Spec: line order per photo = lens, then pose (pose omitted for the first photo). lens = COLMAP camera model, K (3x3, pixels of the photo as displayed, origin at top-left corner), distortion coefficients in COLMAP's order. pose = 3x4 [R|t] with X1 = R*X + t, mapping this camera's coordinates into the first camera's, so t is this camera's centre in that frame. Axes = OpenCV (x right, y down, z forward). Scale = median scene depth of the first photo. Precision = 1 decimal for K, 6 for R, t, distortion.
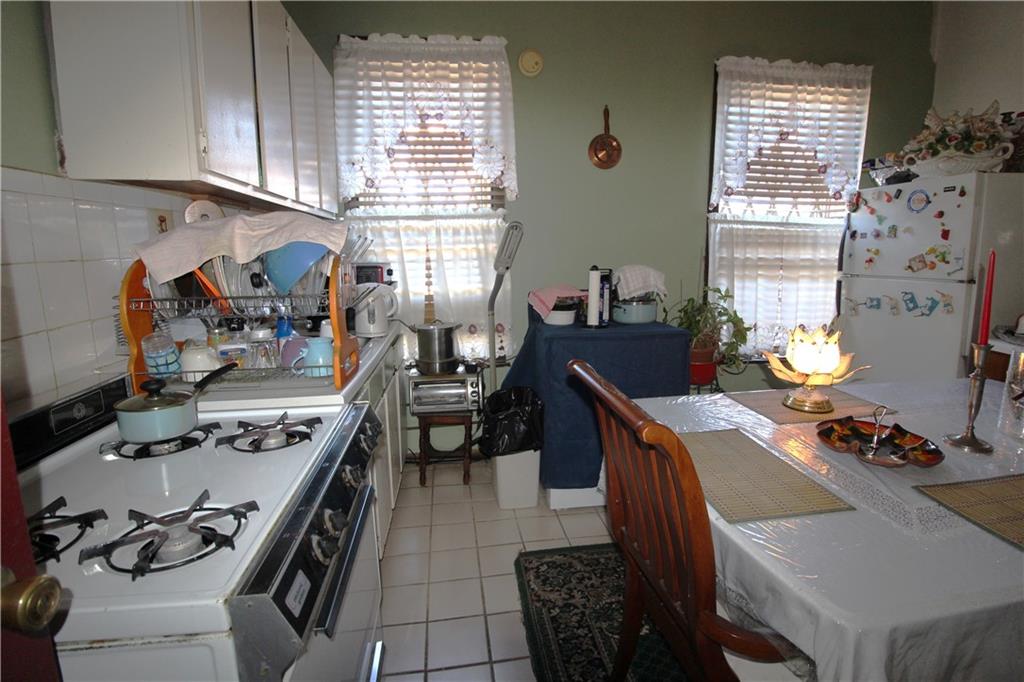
lens RADIAL K [[464.5, 0, 512.0], [0, 464.5, 341.0], [0, 0, 1]] dist [0.000120, -0.011156]
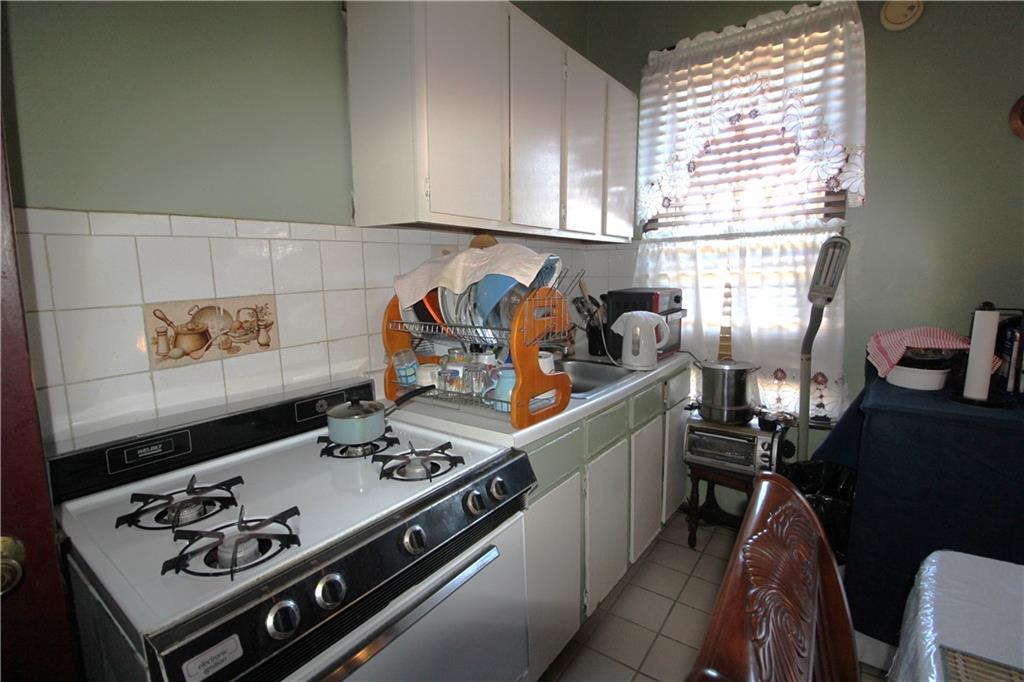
lens RADIAL K [[464.5, 0, 512.0], [0, 464.5, 341.0], [0, 0, 1]] dist [0.000120, -0.011156]
pose [[0.738848, 0.095177, -0.667117, 0.109735], [-0.120773, 0.992649, 0.007861, -0.037202], [0.662962, 0.074762, 0.744911, 0.129712]]
